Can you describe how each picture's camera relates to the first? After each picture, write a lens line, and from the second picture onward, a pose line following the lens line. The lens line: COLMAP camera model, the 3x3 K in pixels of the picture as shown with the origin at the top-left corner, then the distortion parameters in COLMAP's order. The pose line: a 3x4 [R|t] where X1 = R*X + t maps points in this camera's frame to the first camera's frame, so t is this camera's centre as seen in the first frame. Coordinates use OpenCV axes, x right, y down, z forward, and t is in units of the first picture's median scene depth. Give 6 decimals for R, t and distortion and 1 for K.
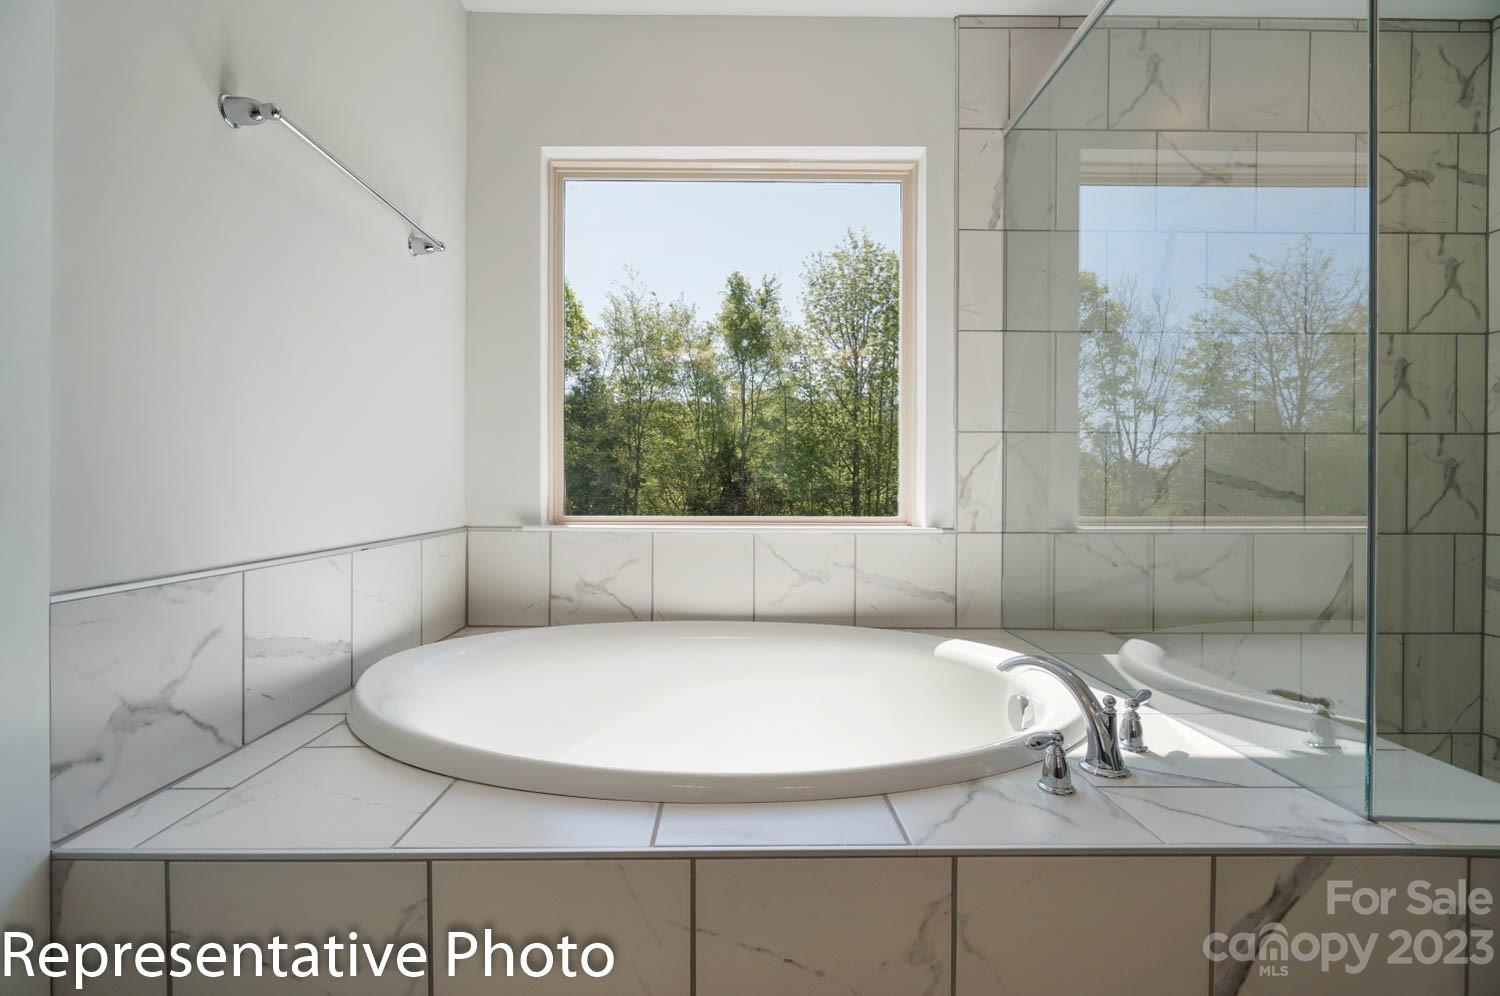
lens RADIAL K [[646.8, 0, 739.0], [0, 646.8, 485.7], [0, 0, 1]] dist [-0.007341, -0.000258]
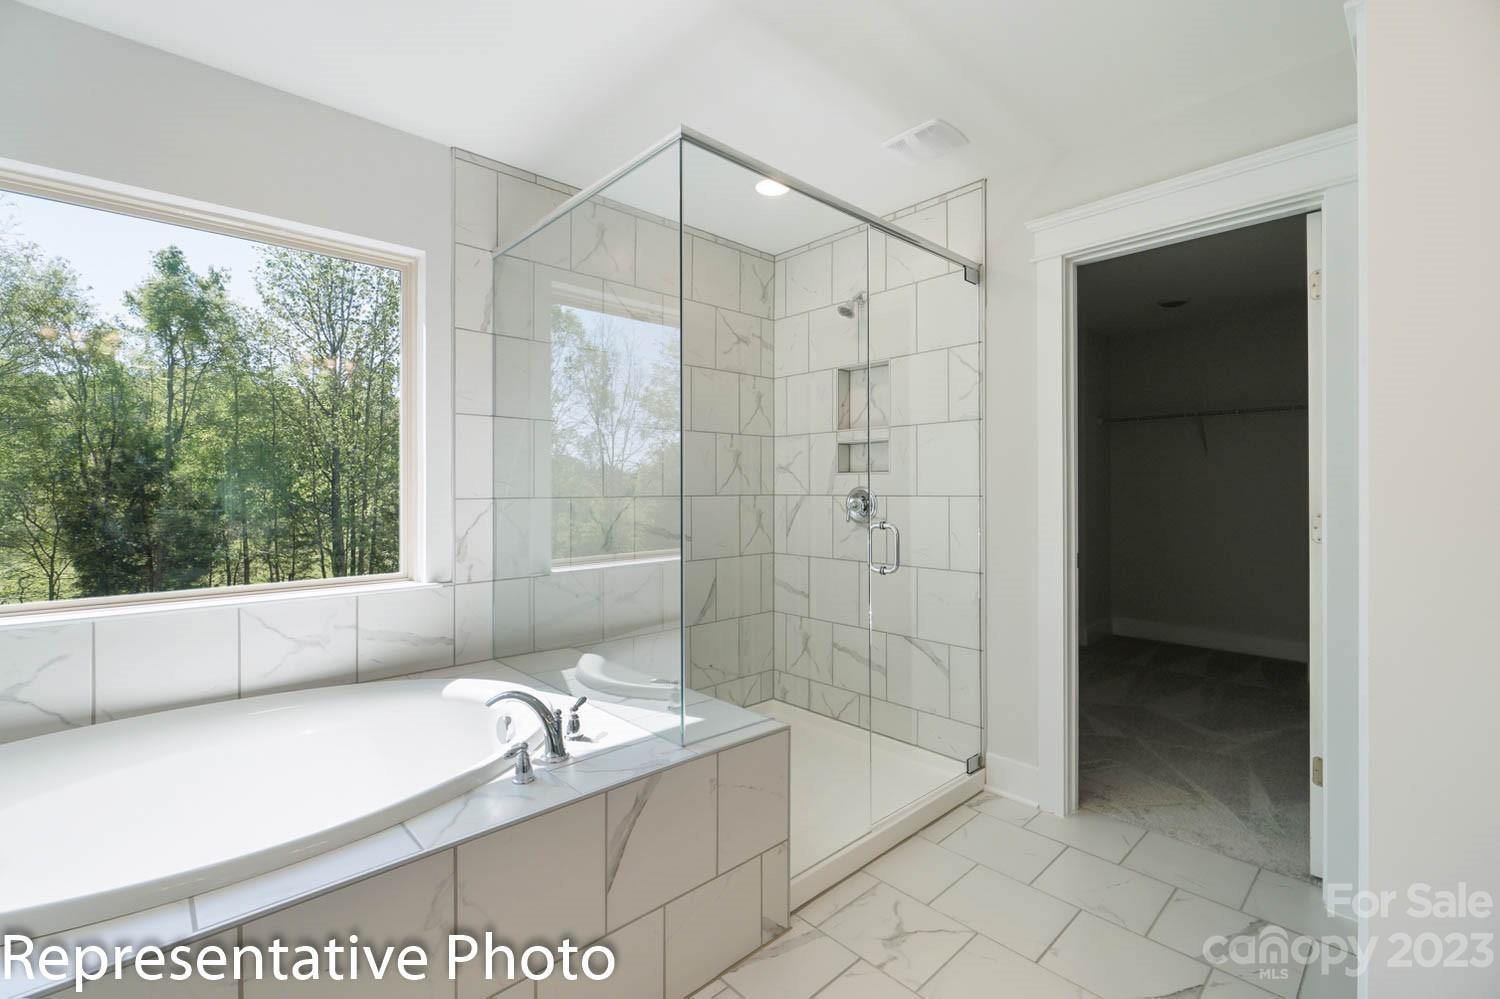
lens RADIAL K [[646.8, 0, 739.0], [0, 646.8, 487.2], [0, 0, 1]] dist [-0.007341, -0.000258]
pose [[0.738547, -0.004704, 0.674186, -0.073521], [0.006518, 0.999979, -0.000164, -0.102577], [-0.674171, 0.004515, 0.738562, -0.221454]]
